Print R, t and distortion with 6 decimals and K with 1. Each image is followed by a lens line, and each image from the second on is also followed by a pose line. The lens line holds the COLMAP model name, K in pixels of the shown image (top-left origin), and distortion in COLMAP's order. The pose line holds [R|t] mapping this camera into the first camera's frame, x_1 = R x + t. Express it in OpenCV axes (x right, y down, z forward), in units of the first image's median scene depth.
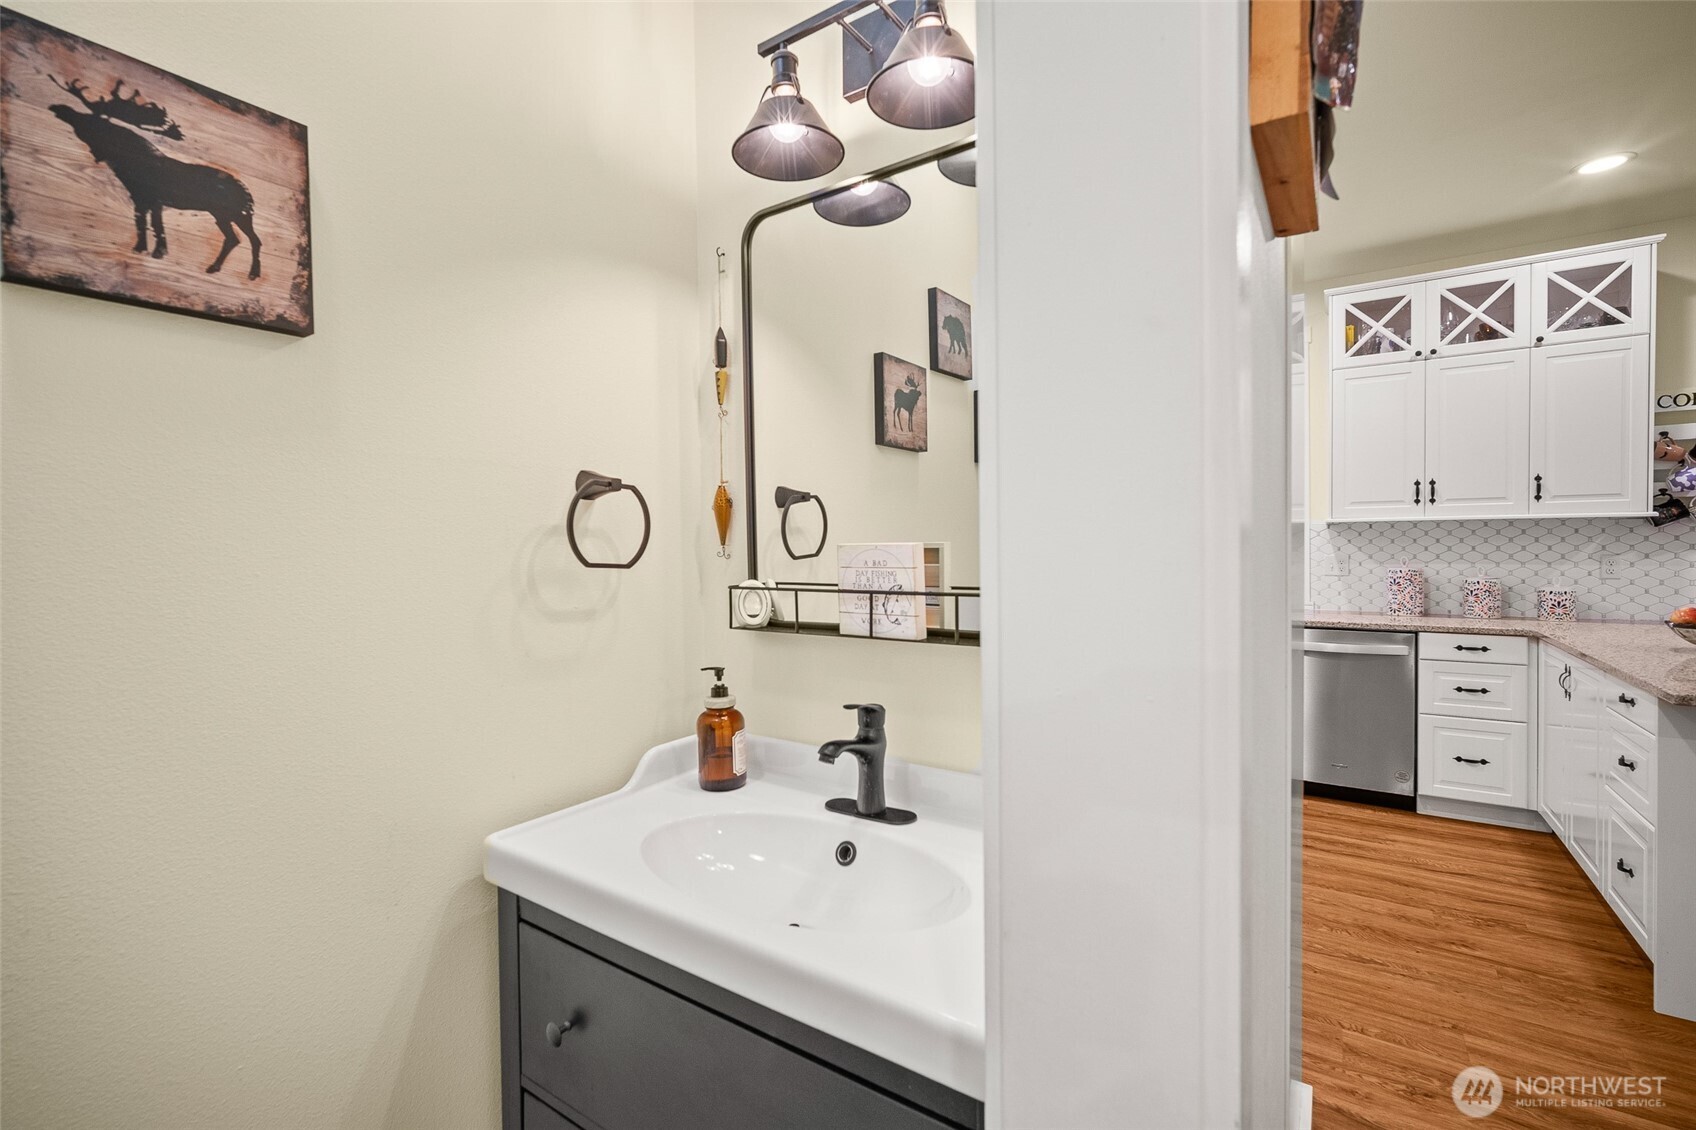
lens RADIAL K [[742.0, 0, 848.6], [0, 742.0, 561.6], [0, 0, 1]] dist [-0.002475, -0.000445]
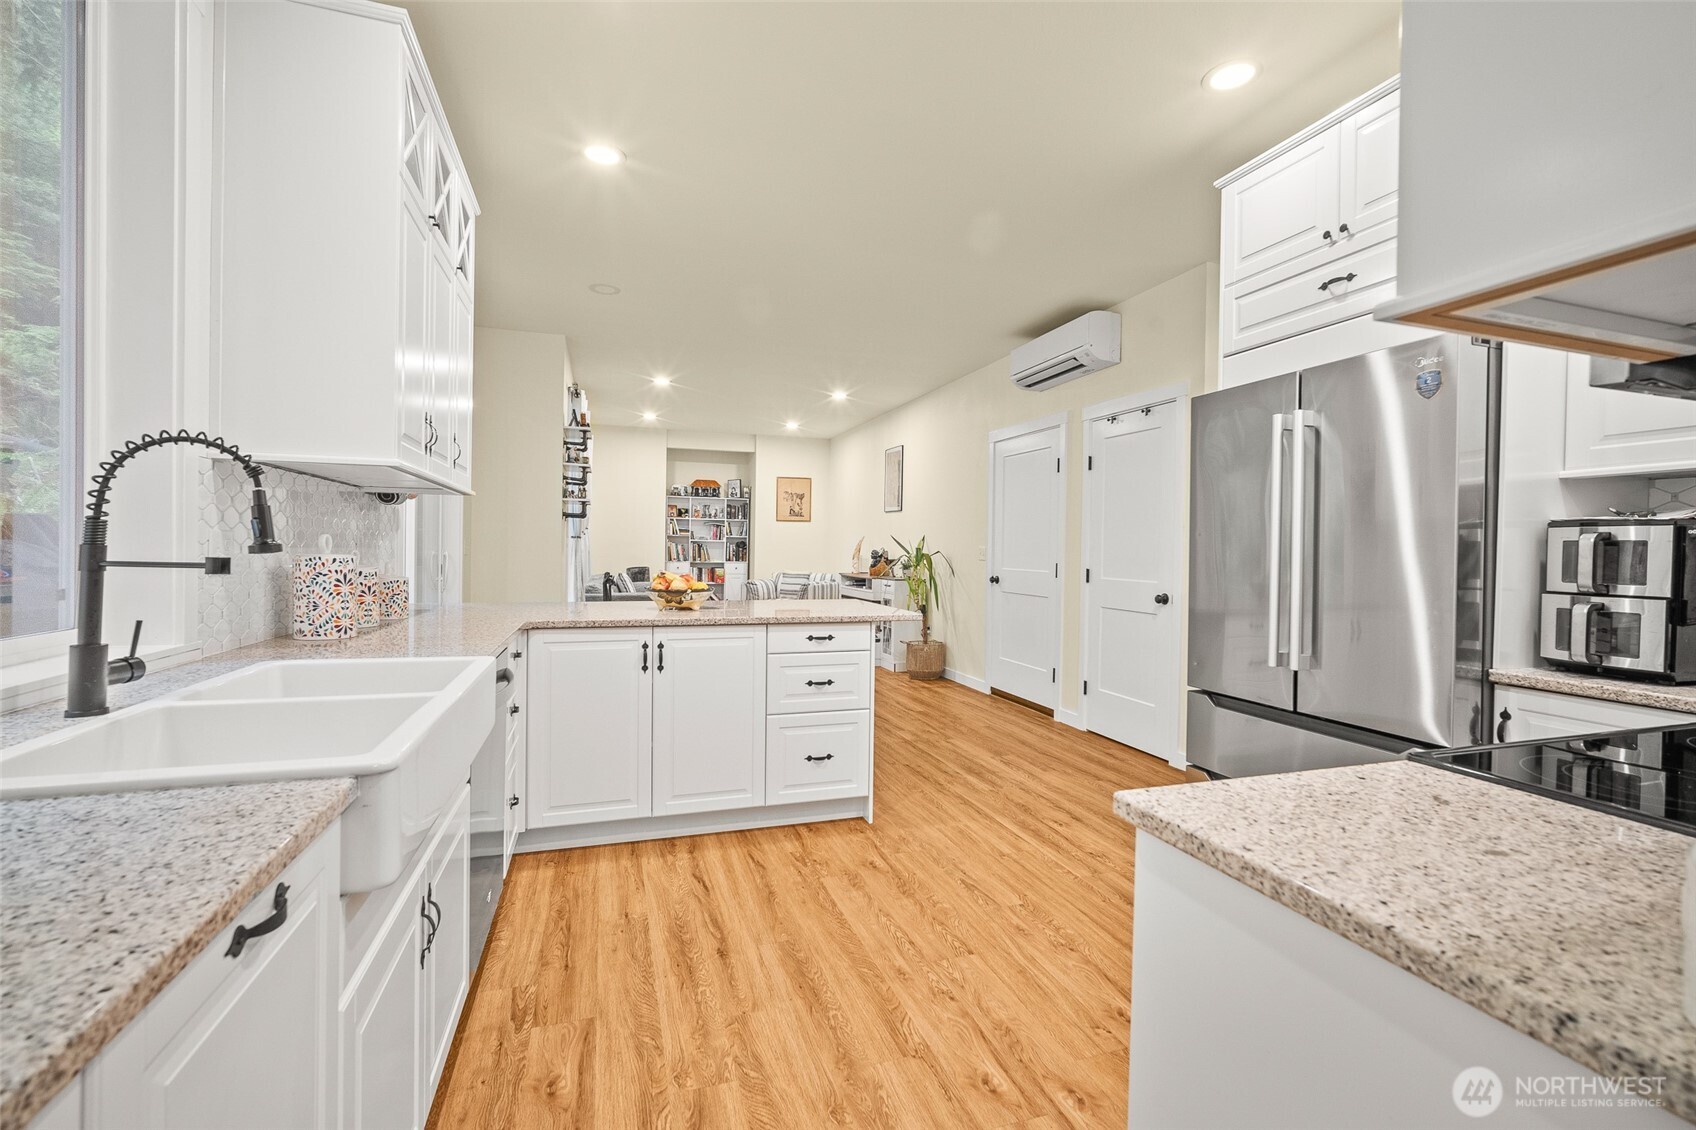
lens RADIAL K [[742.0, 0, 848.6], [0, 742.0, 561.6], [0, 0, 1]] dist [-0.002475, -0.000445]
pose [[-0.790413, -0.012913, 0.612439, 0.120026], [0.006612, 0.999540, 0.029608, -0.001004], [-0.612539, 0.027452, -0.789963, 1.685318]]
